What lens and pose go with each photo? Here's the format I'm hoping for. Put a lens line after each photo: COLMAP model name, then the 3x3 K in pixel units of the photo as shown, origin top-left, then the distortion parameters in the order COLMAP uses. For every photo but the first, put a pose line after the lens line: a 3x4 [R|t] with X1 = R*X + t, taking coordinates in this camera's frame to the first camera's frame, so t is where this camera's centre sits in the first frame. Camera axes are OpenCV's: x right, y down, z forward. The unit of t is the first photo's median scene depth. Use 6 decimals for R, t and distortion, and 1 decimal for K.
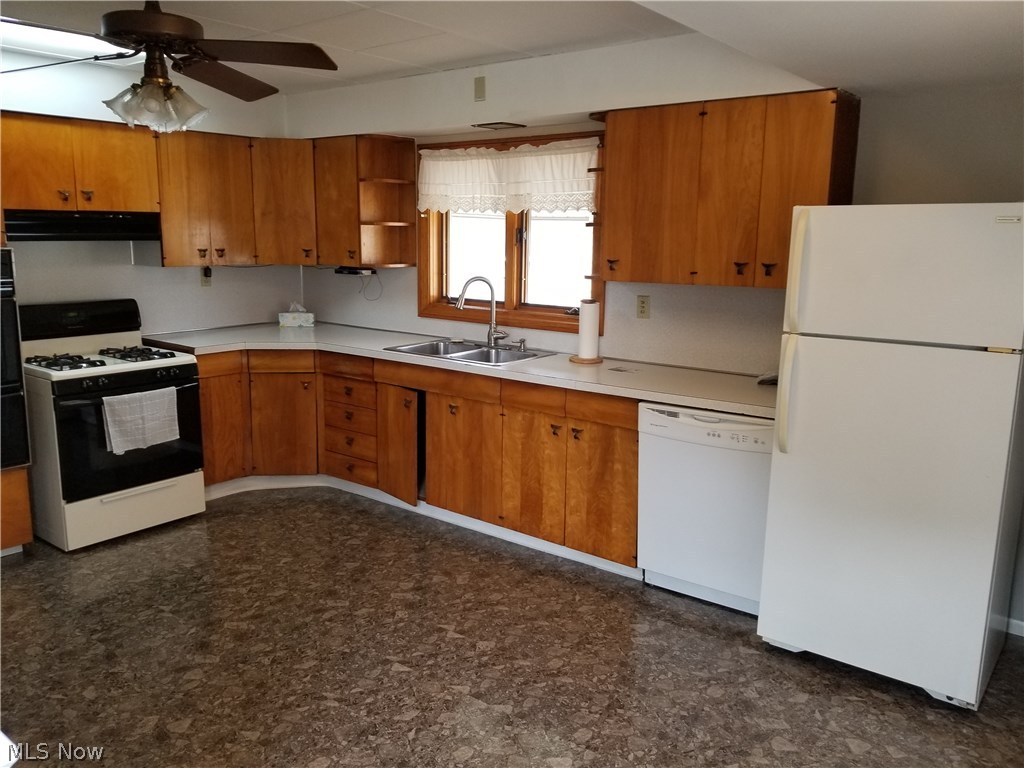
lens RADIAL K [[807.2, 0, 499.2], [0, 807.2, 400.2], [0, 0, 1]] dist [0.051412, -0.077593]
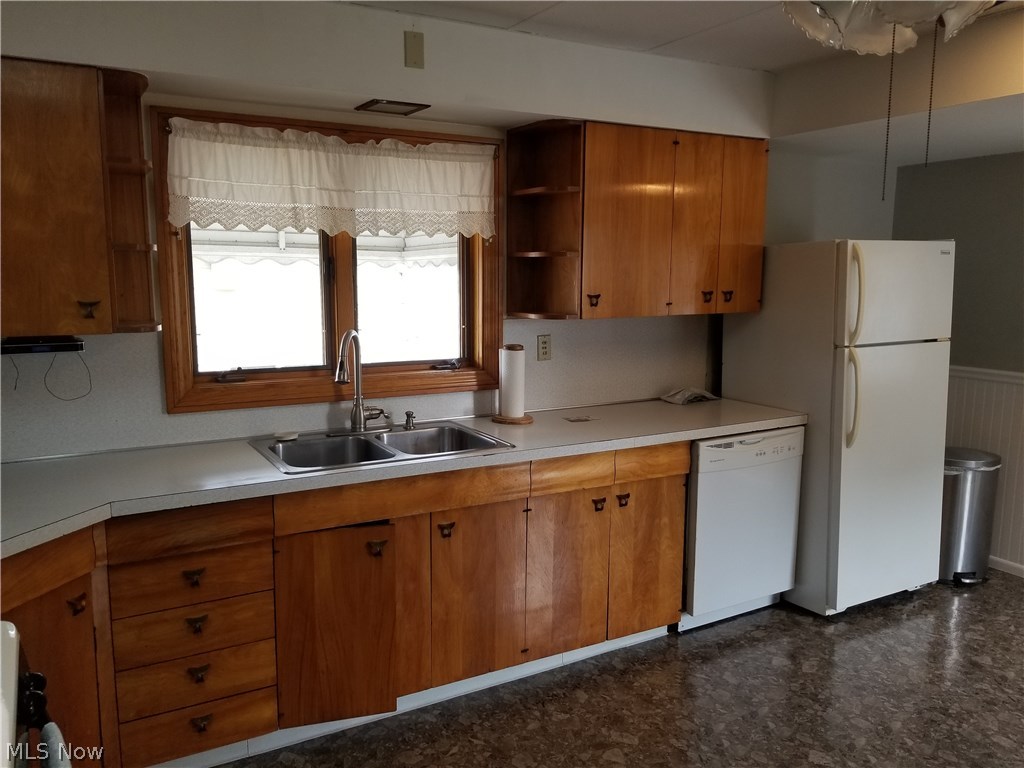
lens RADIAL K [[807.2, 0, 499.2], [0, 807.2, 400.2], [0, 0, 1]] dist [0.051412, -0.077593]
pose [[0.366714, -0.155589, 0.917231, -0.644895], [0.192626, 0.977250, 0.088757, -0.145759], [-0.910174, 0.144134, 0.388341, 0.707361]]
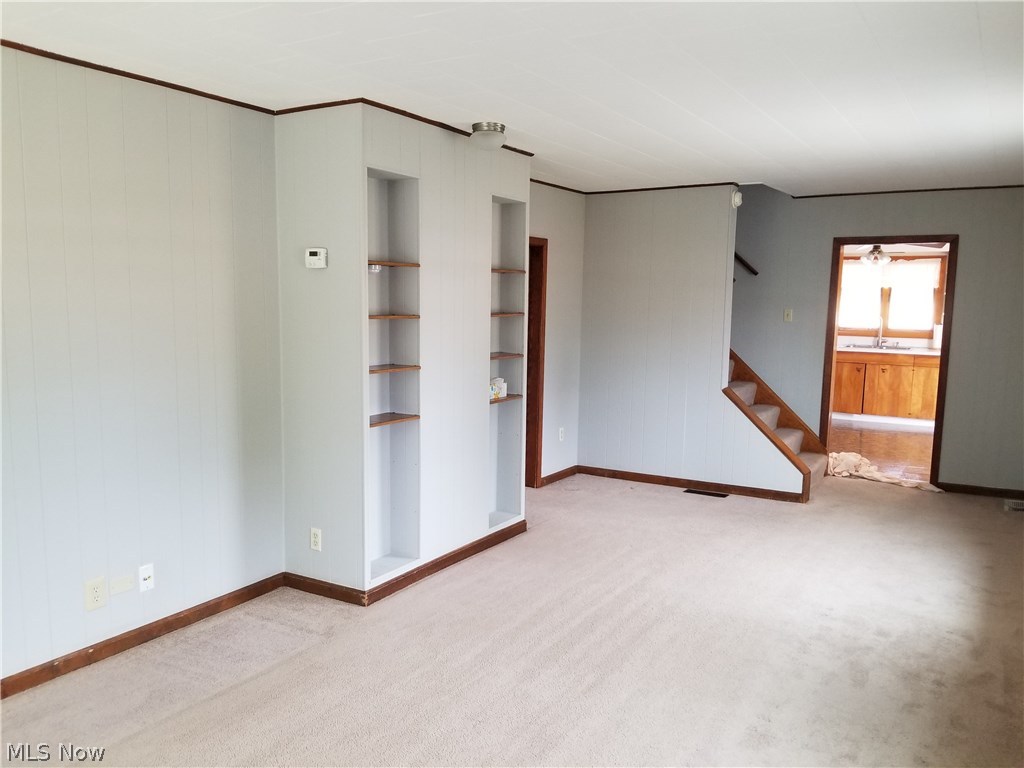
lens RADIAL K [[807.2, 0, 499.2], [0, 807.2, 400.2], [0, 0, 1]] dist [0.051412, -0.077593]
pose [[0.993211, -0.012058, 0.115697, -1.495291], [0.020716, 0.997049, -0.073923, 0.259026], [-0.114464, 0.075818, 0.990530, -1.263726]]
